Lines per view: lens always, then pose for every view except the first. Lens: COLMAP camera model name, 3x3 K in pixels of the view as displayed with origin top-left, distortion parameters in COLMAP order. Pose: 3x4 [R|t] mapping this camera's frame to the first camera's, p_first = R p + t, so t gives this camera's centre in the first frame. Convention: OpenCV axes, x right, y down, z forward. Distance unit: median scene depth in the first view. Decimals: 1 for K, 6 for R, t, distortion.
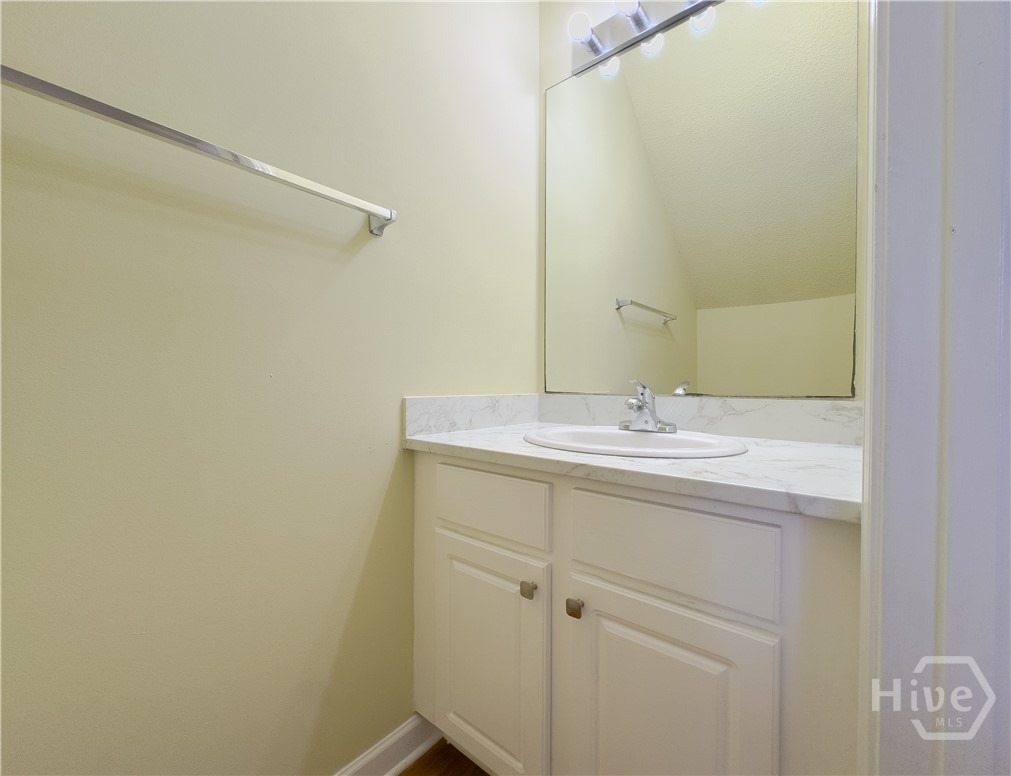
lens RADIAL K [[424.2, 0, 508.1], [0, 424.2, 388.7], [0, 0, 1]] dist [-0.005038, -0.000140]
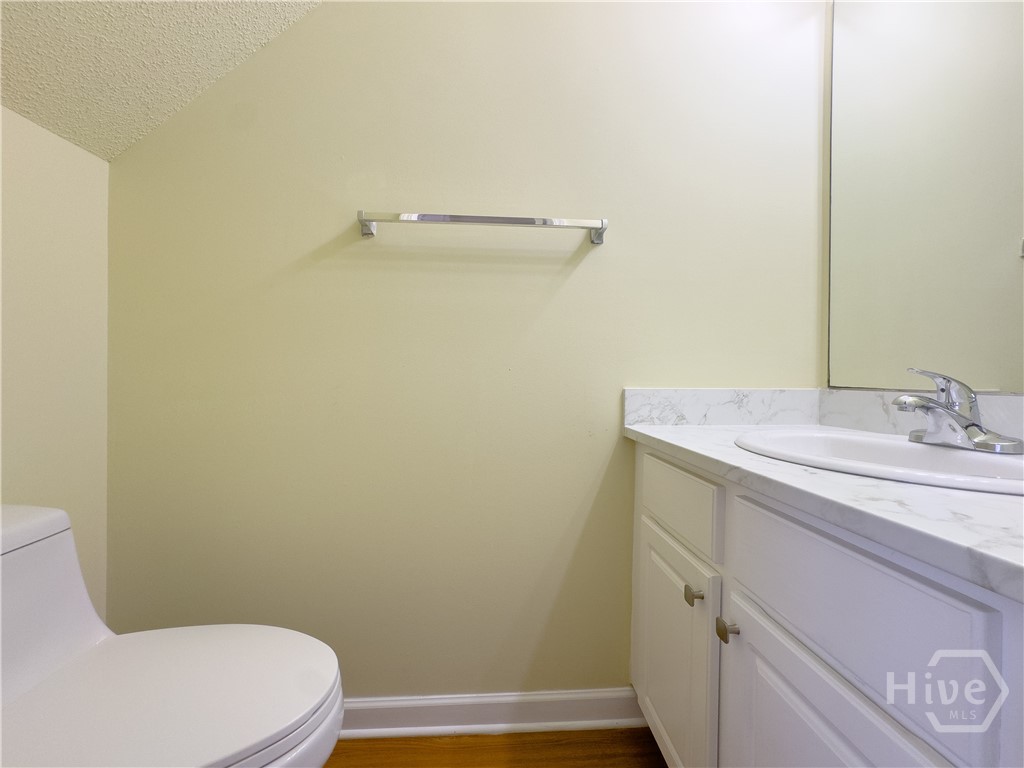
lens RADIAL K [[417.3, 0, 502.7], [0, 417.3, 387.8], [0, 0, 1]] dist [-0.031033, 0.013565]
pose [[0.683236, 0.017651, -0.729984, 0.311932], [-0.011278, 0.999844, 0.013620, 0.007935], [0.730111, -0.001073, 0.683328, 0.057870]]
